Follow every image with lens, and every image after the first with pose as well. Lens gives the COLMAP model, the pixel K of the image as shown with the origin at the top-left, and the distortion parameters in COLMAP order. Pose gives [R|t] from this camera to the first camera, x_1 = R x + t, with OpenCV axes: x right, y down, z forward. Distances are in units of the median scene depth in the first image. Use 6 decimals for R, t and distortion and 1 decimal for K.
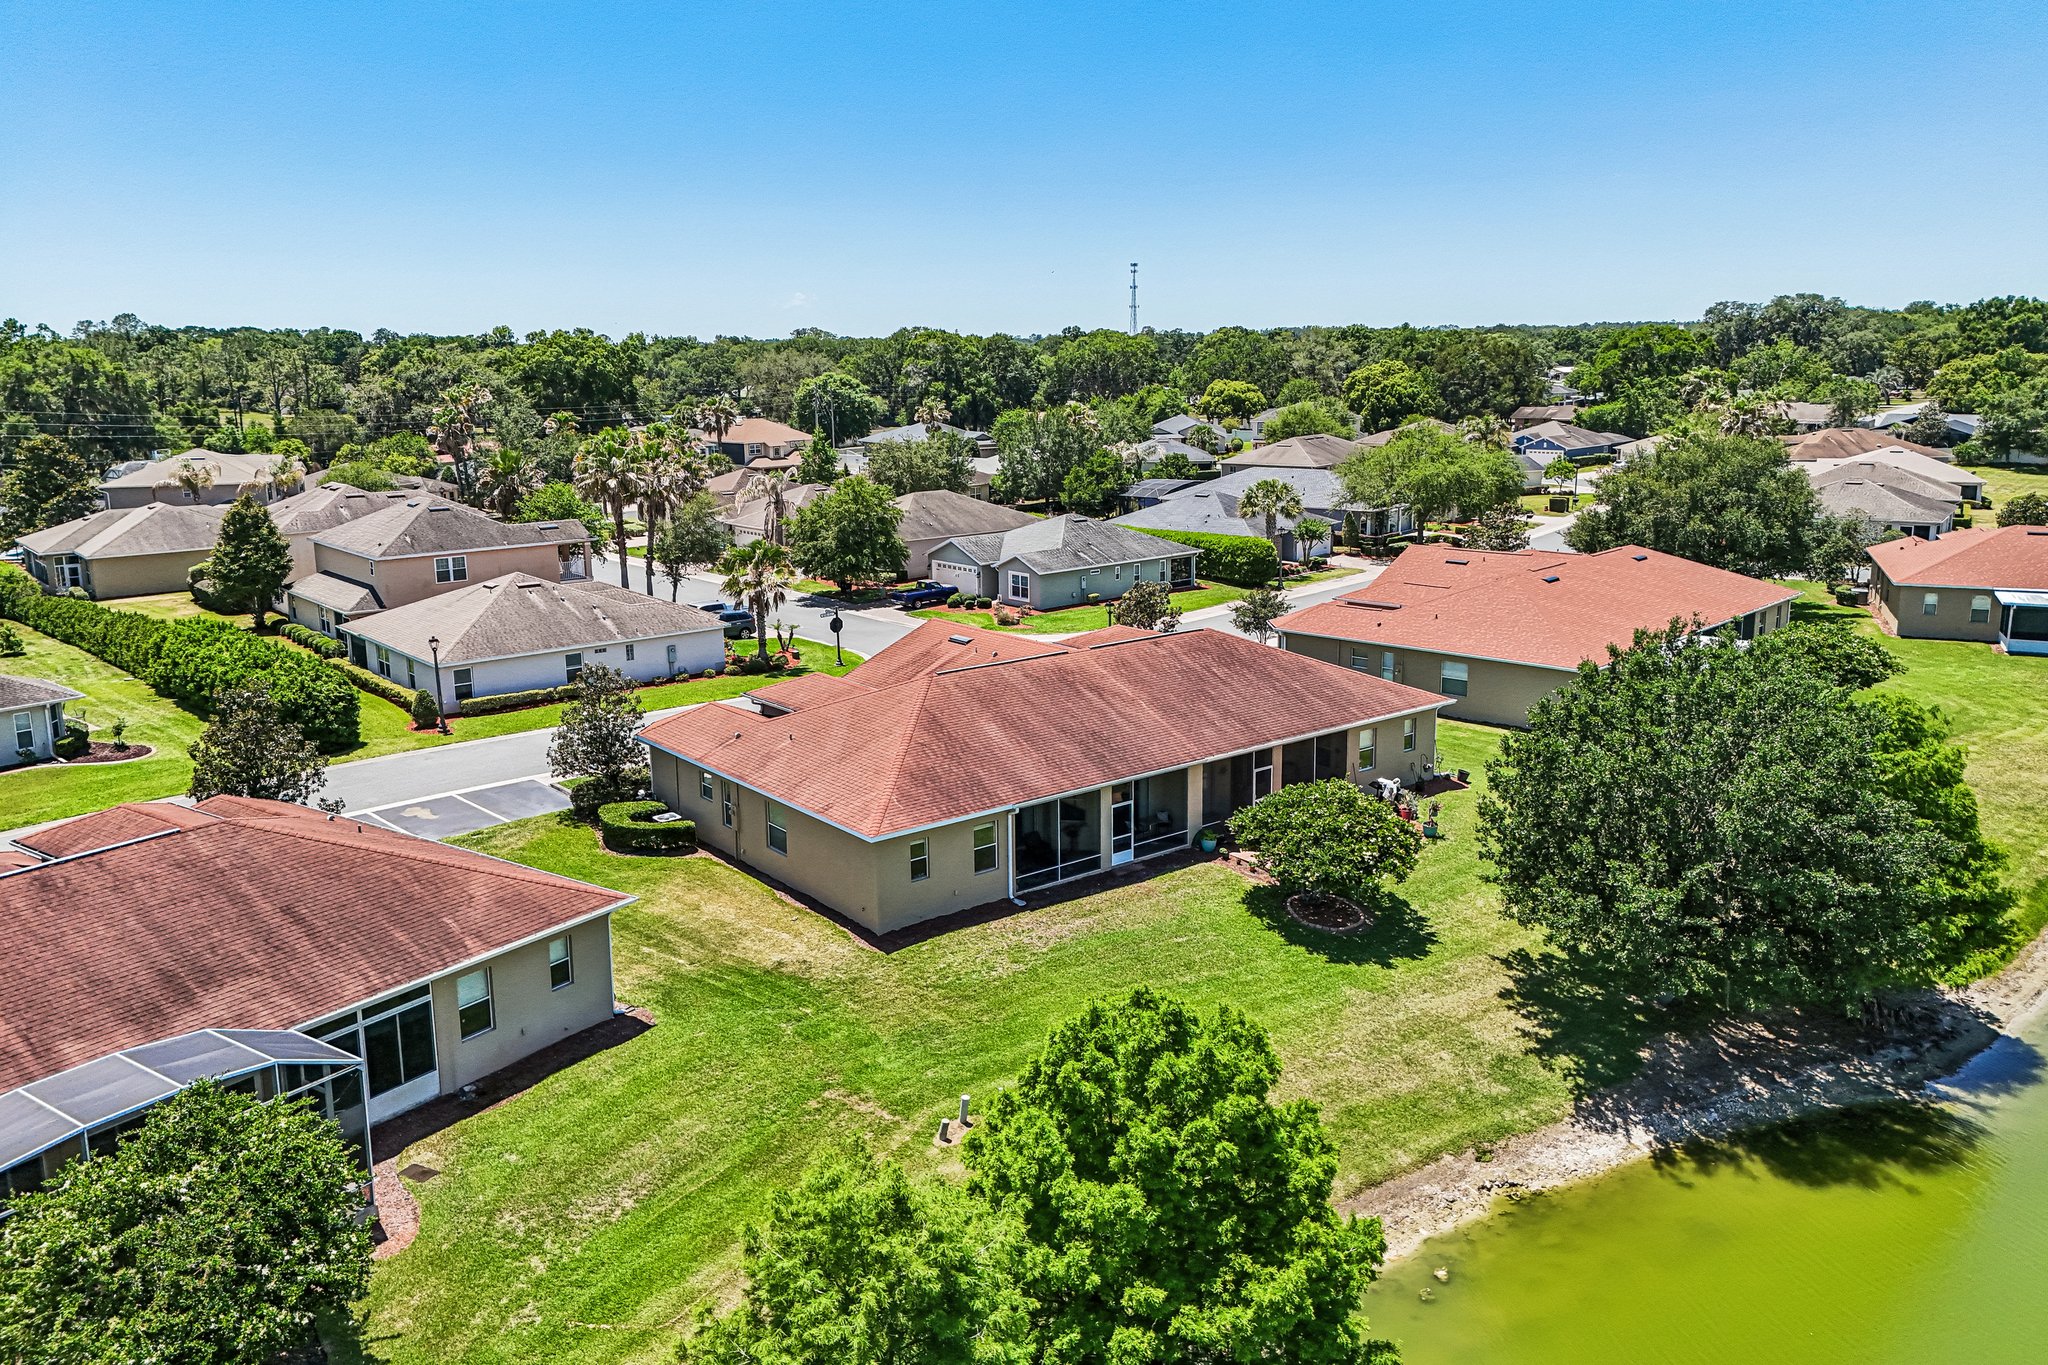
lens RADIAL K [[1496.2, 0, 1029.1], [0, 1496.2, 649.5], [0, 0, 1]] dist [0.086912, -0.113146]
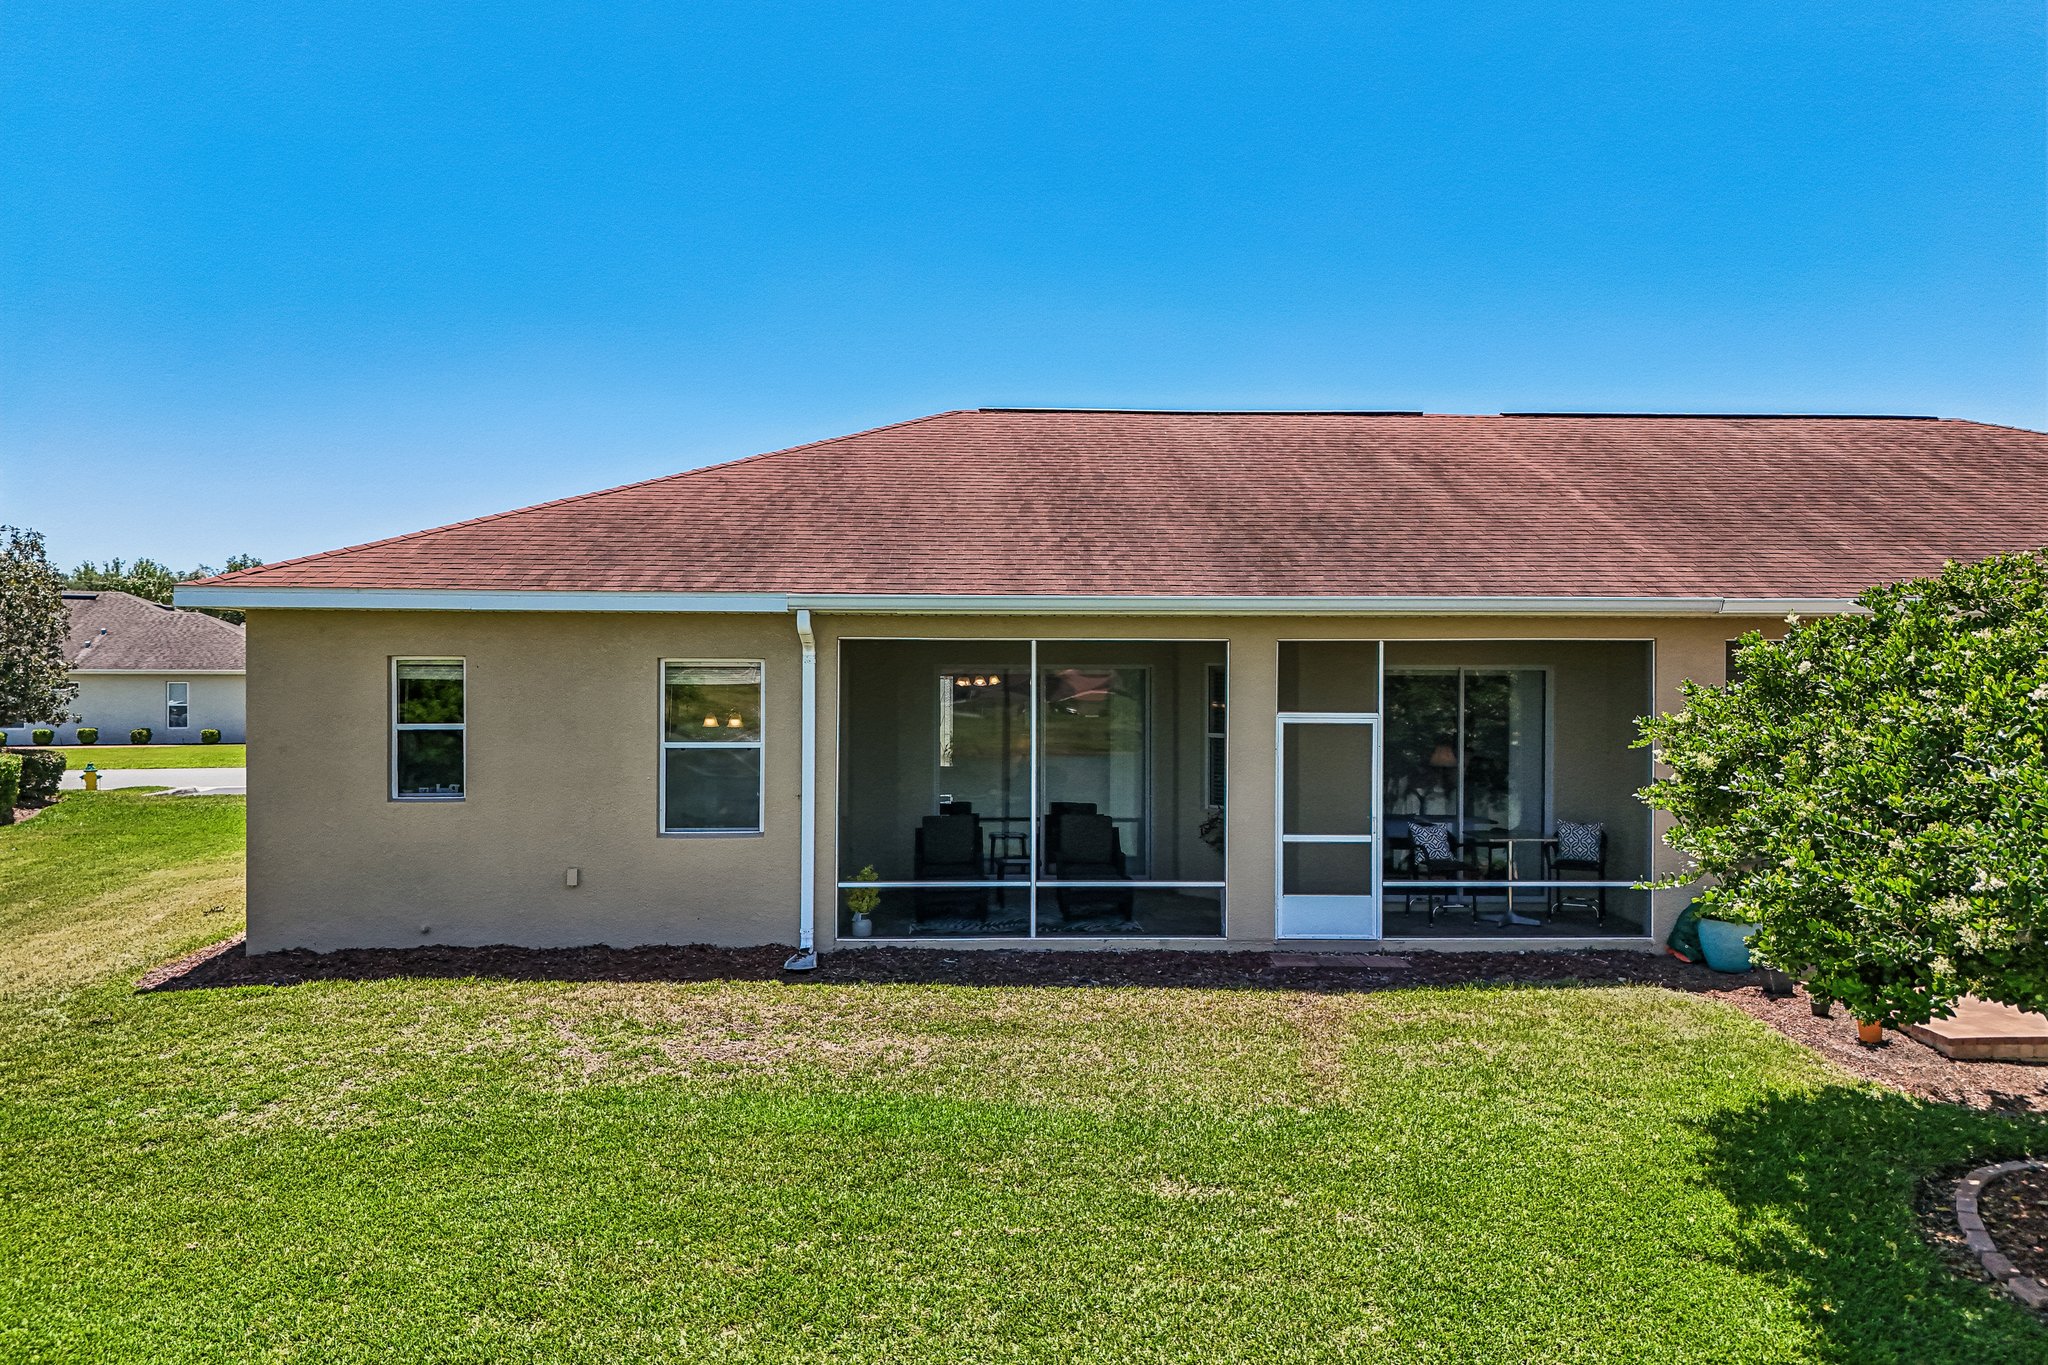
lens RADIAL K [[1496.2, 0, 1029.1], [0, 1496.2, 649.5], [0, 0, 1]] dist [0.086912, -0.113146]
pose [[0.826133, 0.006885, -0.563433, 0.126382], [-0.123930, 0.977661, -0.169766, 0.105813], [0.549677, 0.210076, 0.808531, 0.539378]]
